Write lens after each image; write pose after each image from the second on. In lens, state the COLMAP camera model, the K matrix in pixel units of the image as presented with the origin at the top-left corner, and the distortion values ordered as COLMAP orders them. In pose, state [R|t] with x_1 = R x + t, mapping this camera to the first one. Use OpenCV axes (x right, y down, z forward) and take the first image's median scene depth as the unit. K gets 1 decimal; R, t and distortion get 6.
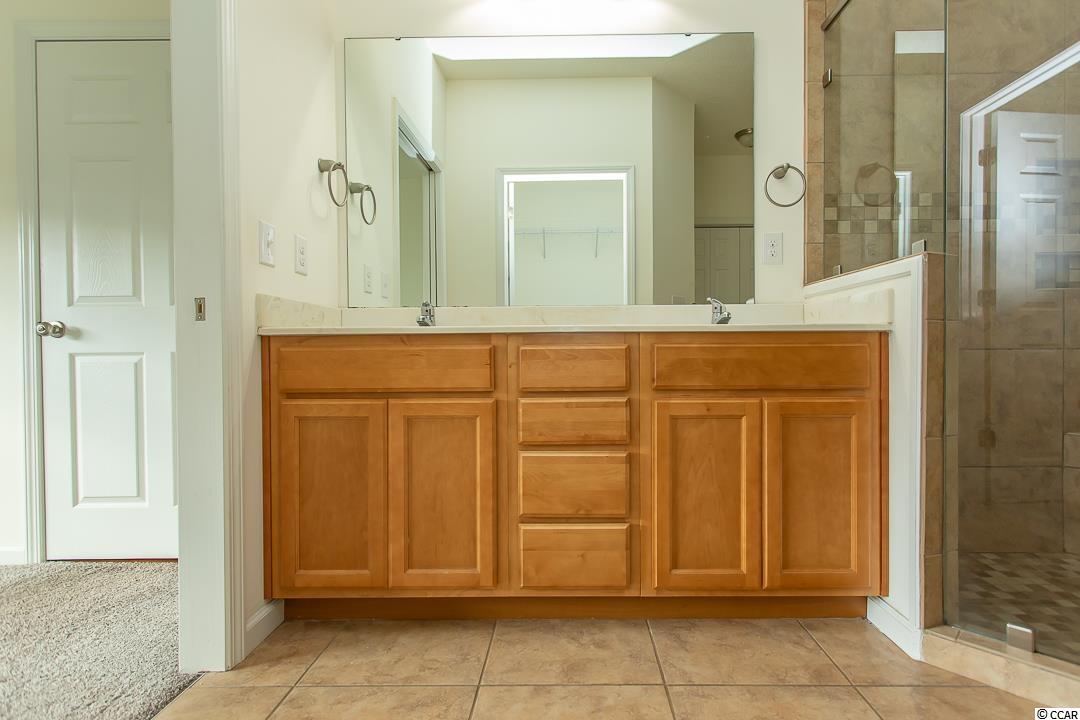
lens RADIAL K [[542.1, 0, 577.5], [0, 542.1, 350.7], [0, 0, 1]] dist [0.000028, 0.002717]
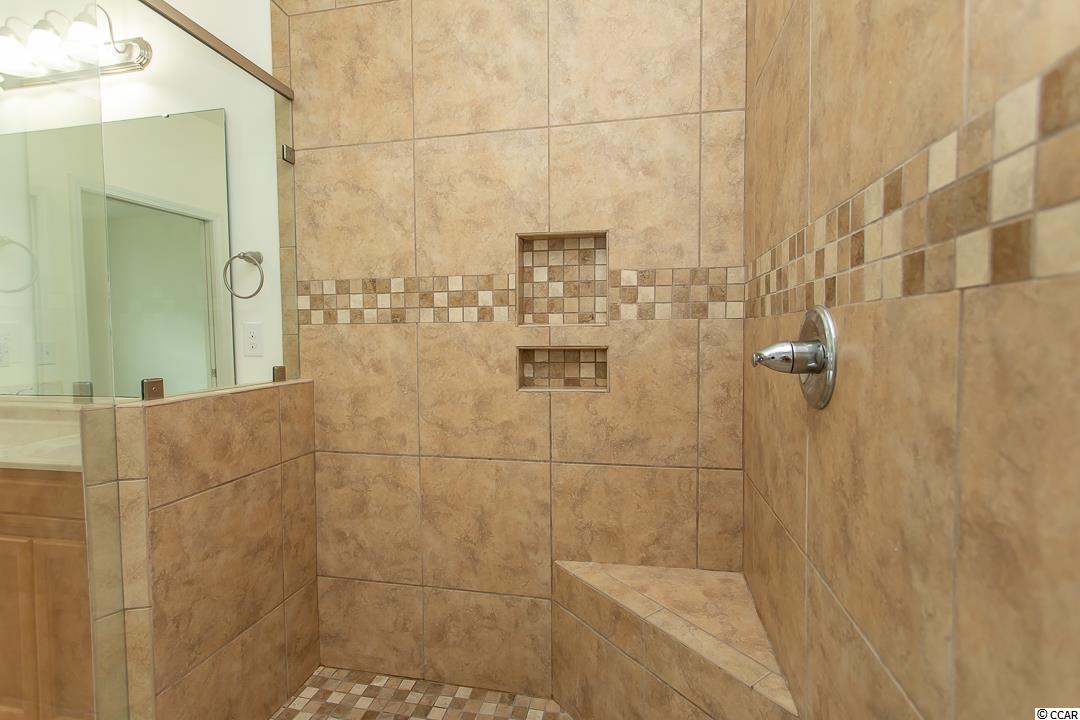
lens RADIAL K [[504.9, 0, 539.9], [0, 504.9, 354.2], [0, 0, 1]] dist [0.004603, 0.001147]
pose [[0.980604, 0.007301, -0.195861, 1.385695], [-0.000151, 0.999334, 0.036494, -0.265661], [0.195997, -0.035757, 0.979952, 0.322530]]
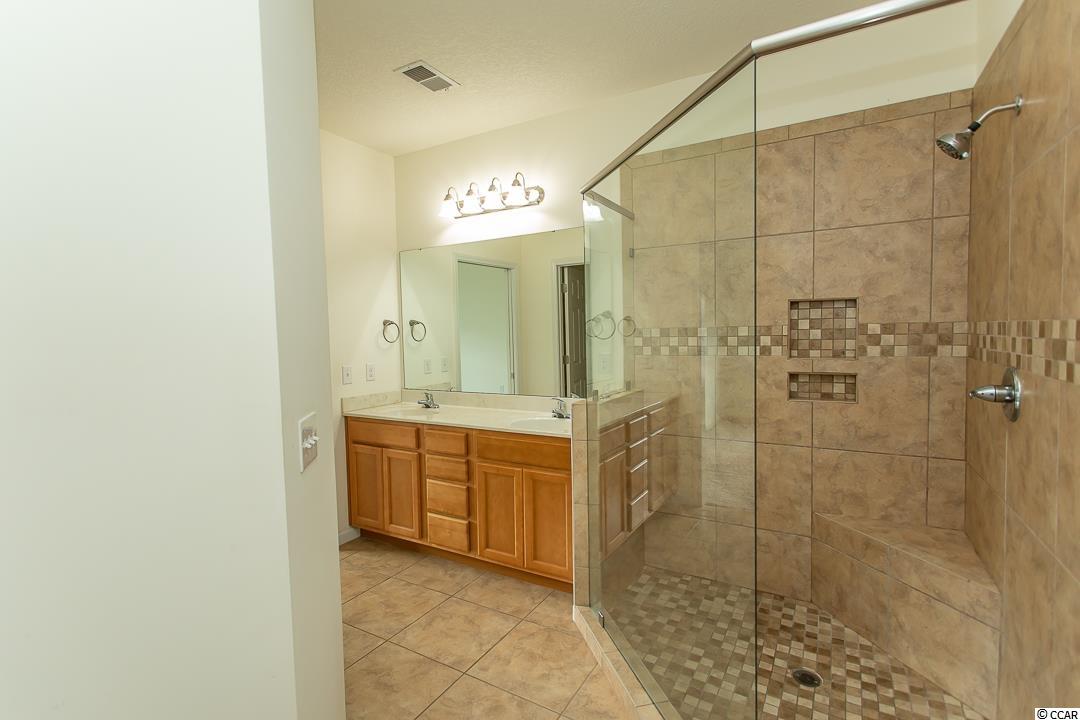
lens RADIAL K [[504.9, 0, 538.5], [0, 504.9, 355.9], [0, 0, 1]] dist [0.004603, 0.001147]
pose [[0.864962, 0.013109, -0.501667, 1.254578], [0.013328, 0.998706, 0.049077, -0.386109], [0.501661, -0.049136, 0.863668, -0.466688]]
